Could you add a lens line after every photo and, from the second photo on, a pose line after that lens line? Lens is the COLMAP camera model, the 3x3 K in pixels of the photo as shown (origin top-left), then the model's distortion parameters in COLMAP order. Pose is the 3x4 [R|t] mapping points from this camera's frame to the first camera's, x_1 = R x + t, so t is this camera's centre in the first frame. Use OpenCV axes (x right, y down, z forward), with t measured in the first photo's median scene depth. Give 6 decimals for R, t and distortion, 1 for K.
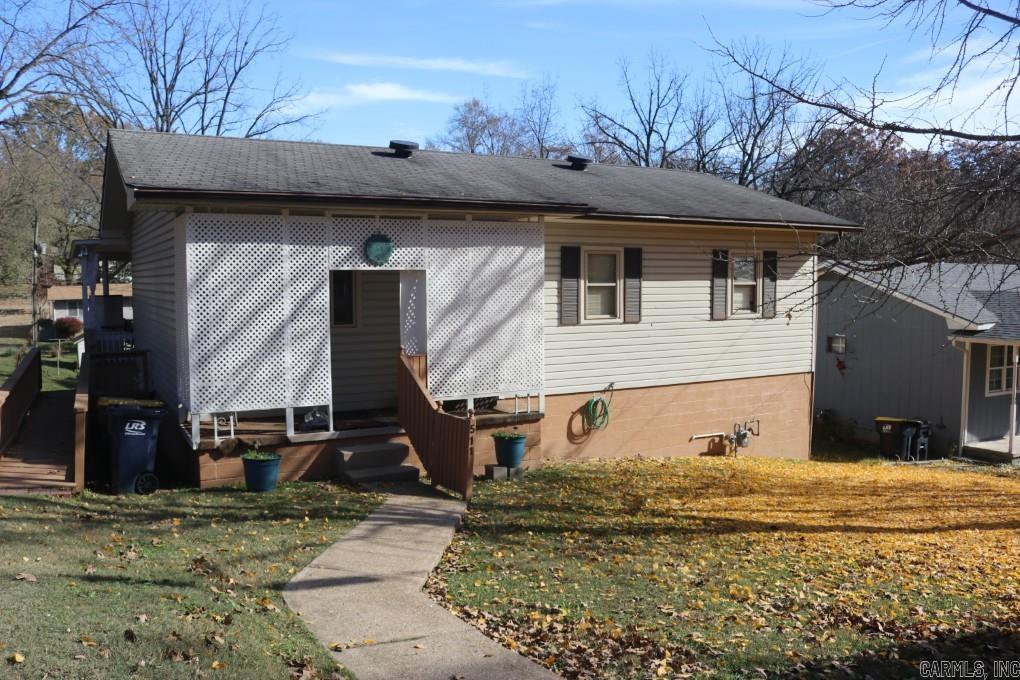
lens RADIAL K [[828.4, 0, 510.0], [0, 828.4, 340.0], [0, 0, 1]] dist [-0.106587, 0.004857]
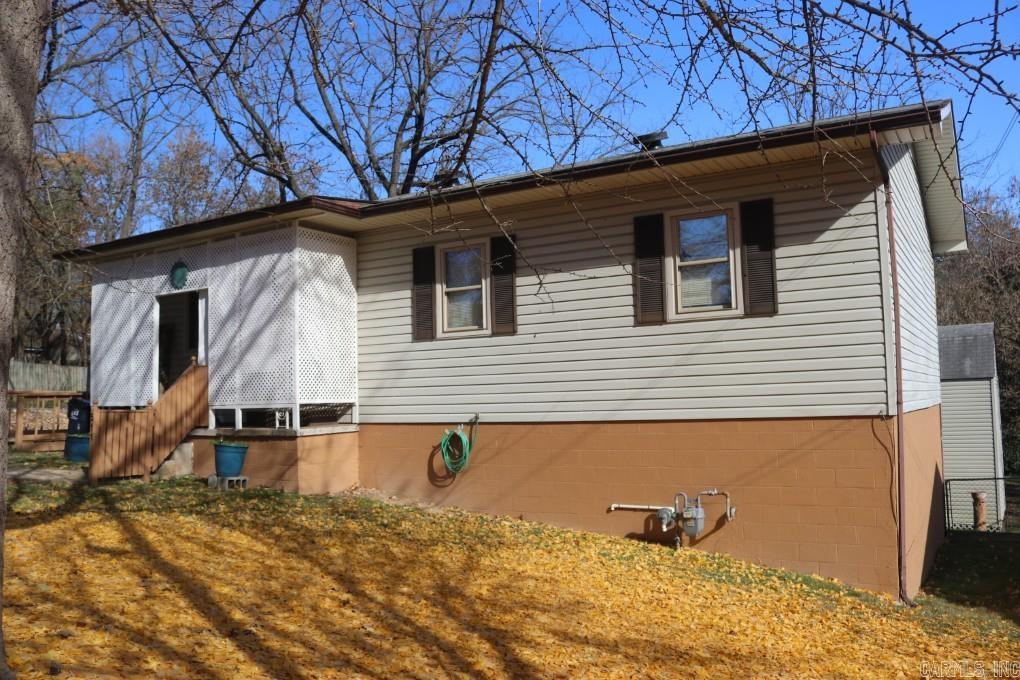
lens RADIAL K [[828.4, 0, 510.0], [0, 828.4, 340.0], [0, 0, 1]] dist [-0.106587, 0.004857]
pose [[0.490102, -0.070745, -0.868789, 0.830920], [-0.043822, 0.993441, -0.105616, 0.065602], [0.870563, 0.089835, 0.483787, 0.664912]]
